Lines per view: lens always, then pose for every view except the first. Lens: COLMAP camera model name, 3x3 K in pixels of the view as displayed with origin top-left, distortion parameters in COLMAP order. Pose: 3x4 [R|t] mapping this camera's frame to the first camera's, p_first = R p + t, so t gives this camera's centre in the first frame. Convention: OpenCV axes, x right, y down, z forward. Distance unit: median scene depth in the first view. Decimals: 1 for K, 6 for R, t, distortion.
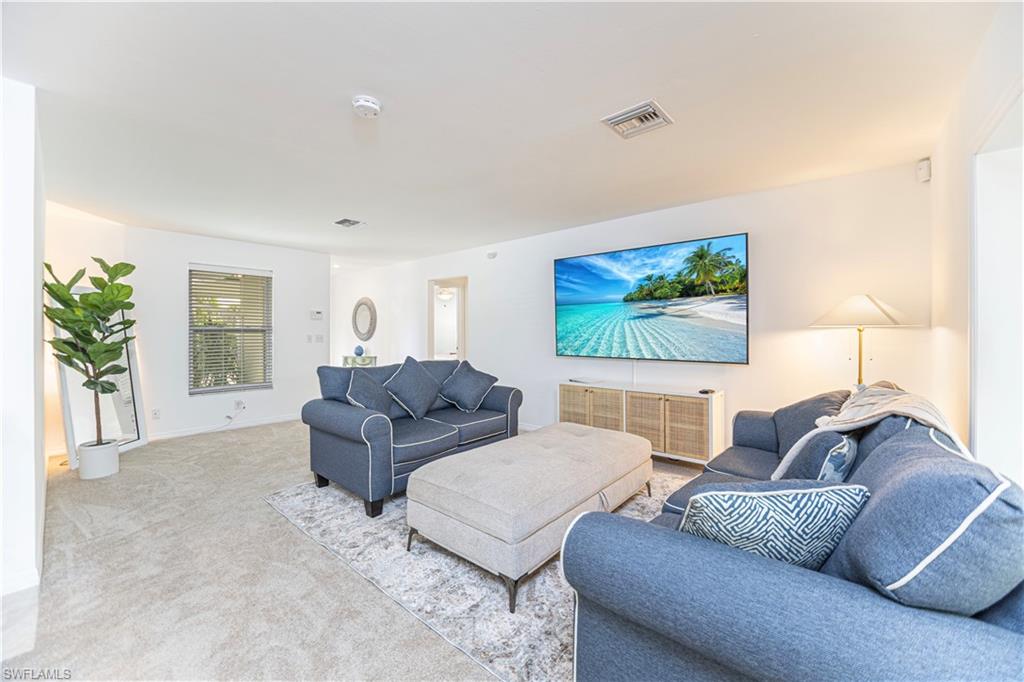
lens RADIAL K [[403.3, 0, 513.8], [0, 403.3, 334.6], [0, 0, 1]] dist [-0.000827, 0.000007]
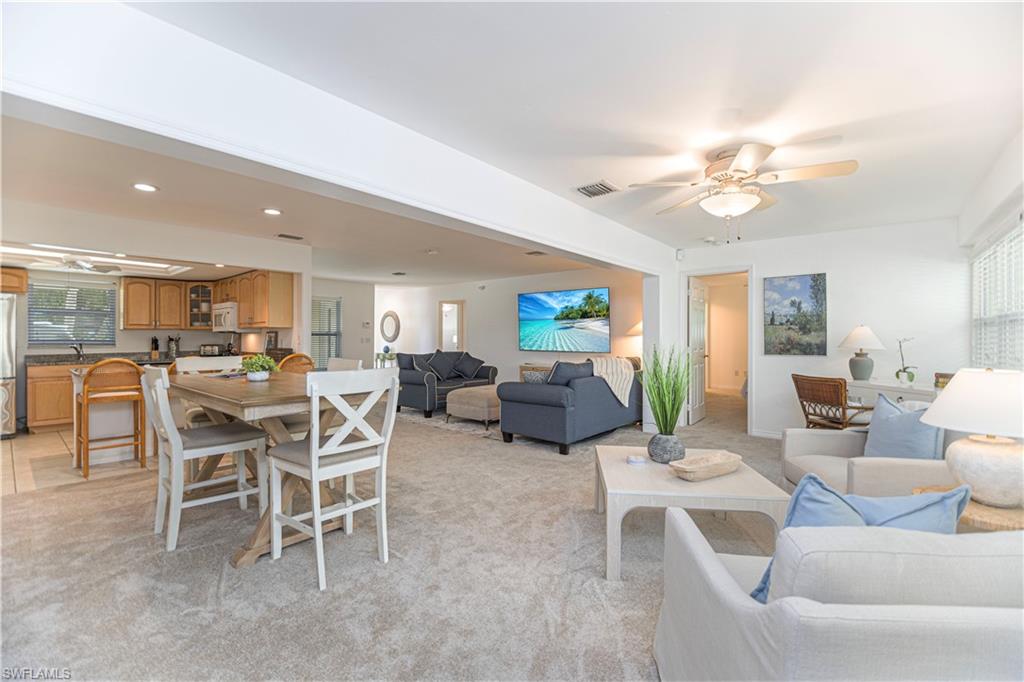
lens RADIAL K [[436.4, 0, 512.0], [0, 436.4, 341.0], [0, 0, 1]] dist [0.000510, 0.000038]
pose [[0.999950, 0.001569, 0.009833, 0.072685], [-0.001639, 0.999973, 0.007119, -0.000202], [-0.009821, -0.007135, 0.999926, -1.077927]]
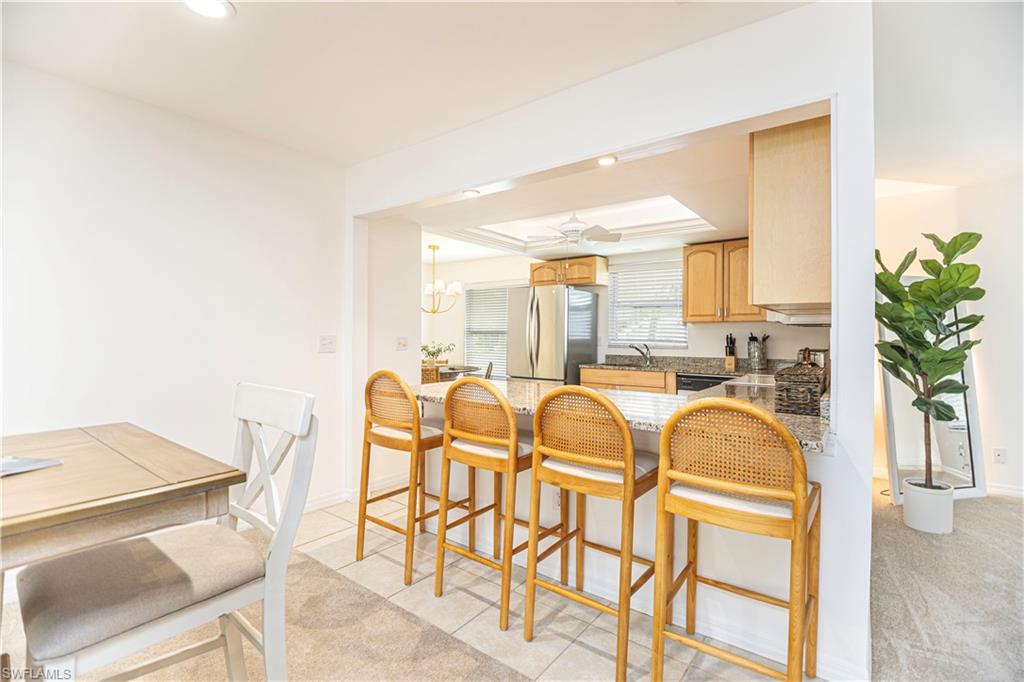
lens RADIAL K [[463.8, 0, 512.0], [0, 463.8, 341.0], [0, 0, 1]] dist [-0.000509, -0.007082]
pose [[0.071083, 0.017176, -0.997323, -0.244385], [-0.006100, 0.999841, 0.016784, -0.001803], [0.997452, 0.004891, 0.071177, 0.178030]]
